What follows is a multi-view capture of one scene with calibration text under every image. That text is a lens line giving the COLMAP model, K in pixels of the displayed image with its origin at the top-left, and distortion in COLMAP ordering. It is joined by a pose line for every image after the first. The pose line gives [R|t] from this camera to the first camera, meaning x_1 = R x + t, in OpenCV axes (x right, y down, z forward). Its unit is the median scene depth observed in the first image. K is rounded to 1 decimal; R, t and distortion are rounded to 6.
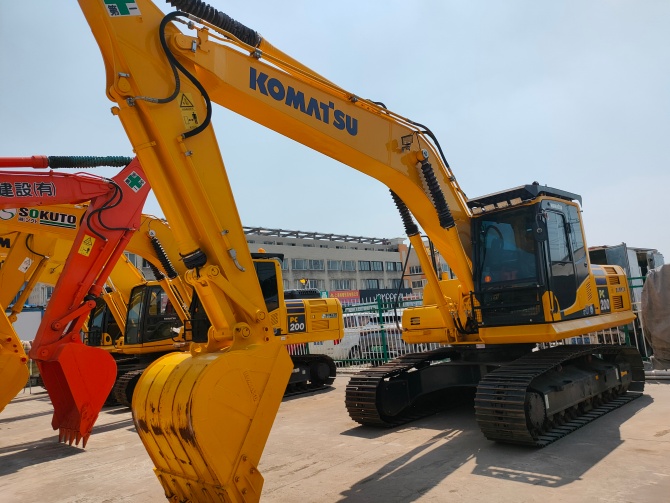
lens RADIAL K [[526.0, 0, 335.0], [0, 526.0, 251.5], [0, 0, 1]] dist [-0.000708, -0.000043]
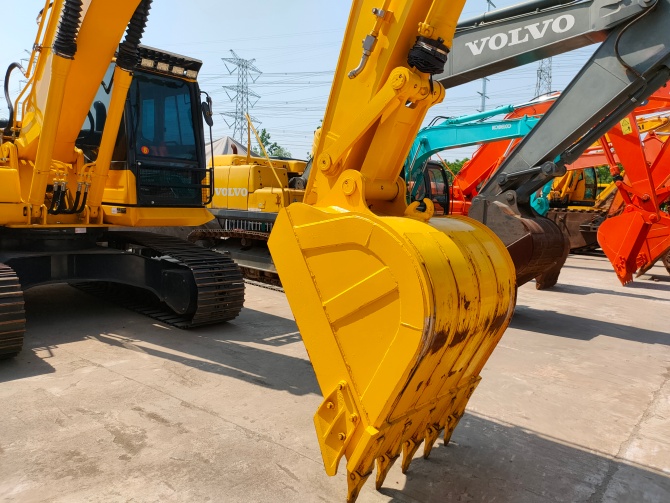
lens RADIAL K [[526.0, 0, 335.0], [0, 526.0, 251.5], [0, 0, 1]] dist [-0.000708, -0.000043]
pose [[-0.086603, -0.012710, 0.996162, -0.572328], [-0.154495, 0.987993, -0.000826, 0.166857], [-0.984191, -0.153974, -0.087526, 0.754487]]
